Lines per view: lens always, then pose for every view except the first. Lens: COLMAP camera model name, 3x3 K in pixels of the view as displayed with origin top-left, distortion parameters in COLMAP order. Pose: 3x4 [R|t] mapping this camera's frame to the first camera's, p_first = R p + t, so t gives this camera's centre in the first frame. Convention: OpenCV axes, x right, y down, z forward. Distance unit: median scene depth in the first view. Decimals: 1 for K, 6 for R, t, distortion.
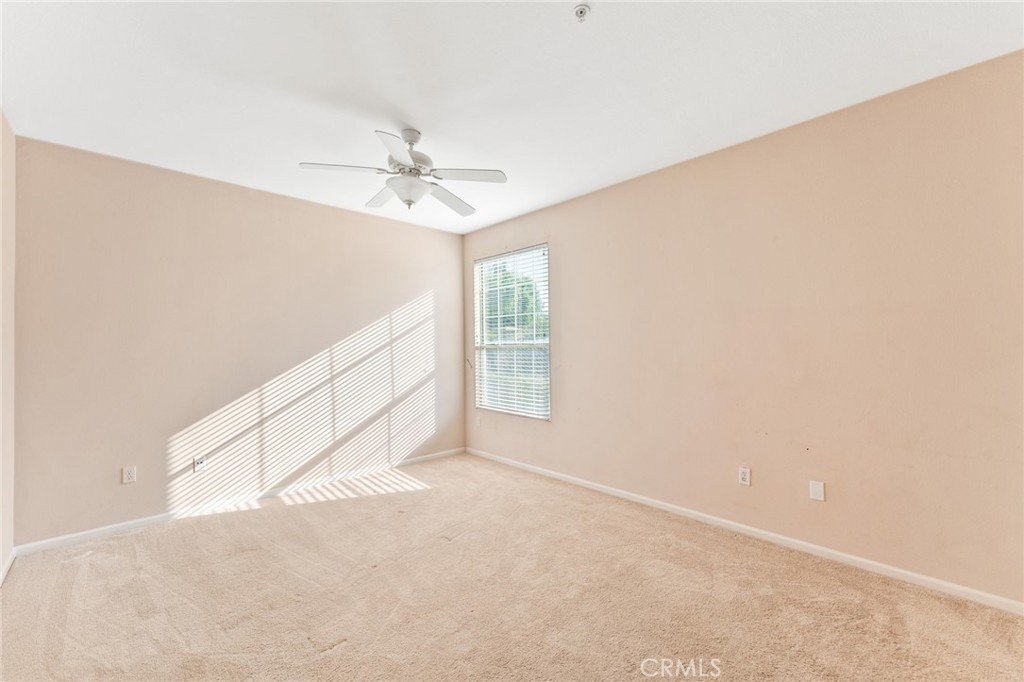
lens RADIAL K [[411.9, 0, 512.0], [0, 411.9, 341.0], [0, 0, 1]] dist [0.000092, 0.000026]
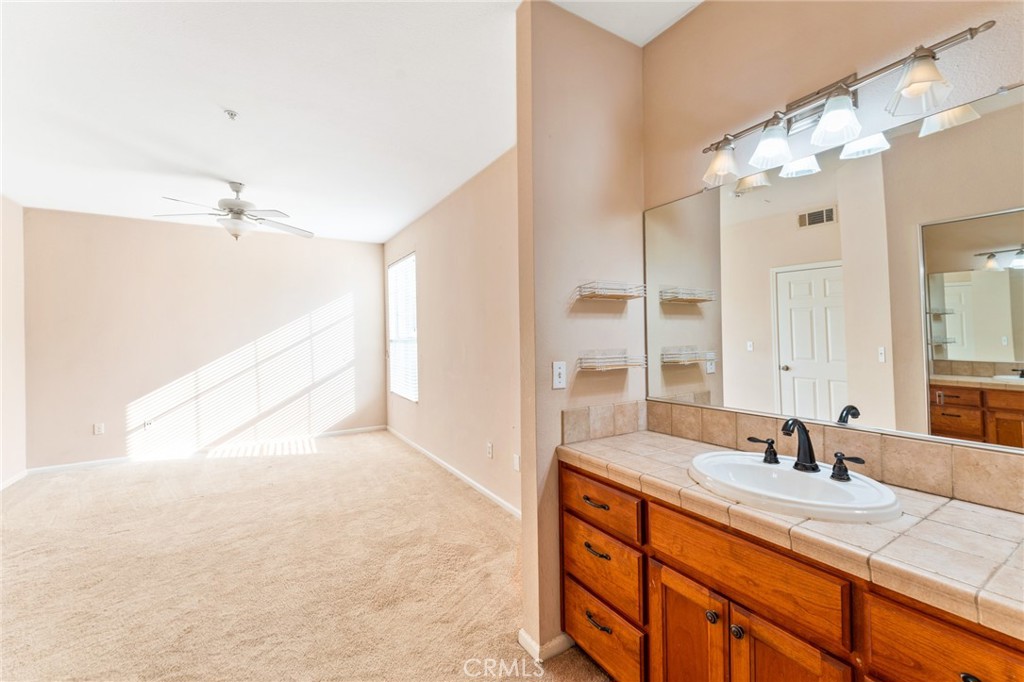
lens RADIAL K [[412.3, 0, 497.0], [0, 412.3, 334.7], [0, 0, 1]] dist [0.000013, -0.000033]
pose [[0.977498, -0.006052, -0.210859, 0.637977], [0.007833, 0.999940, 0.007614, -0.008558], [0.210801, -0.009094, 0.977487, -0.111296]]
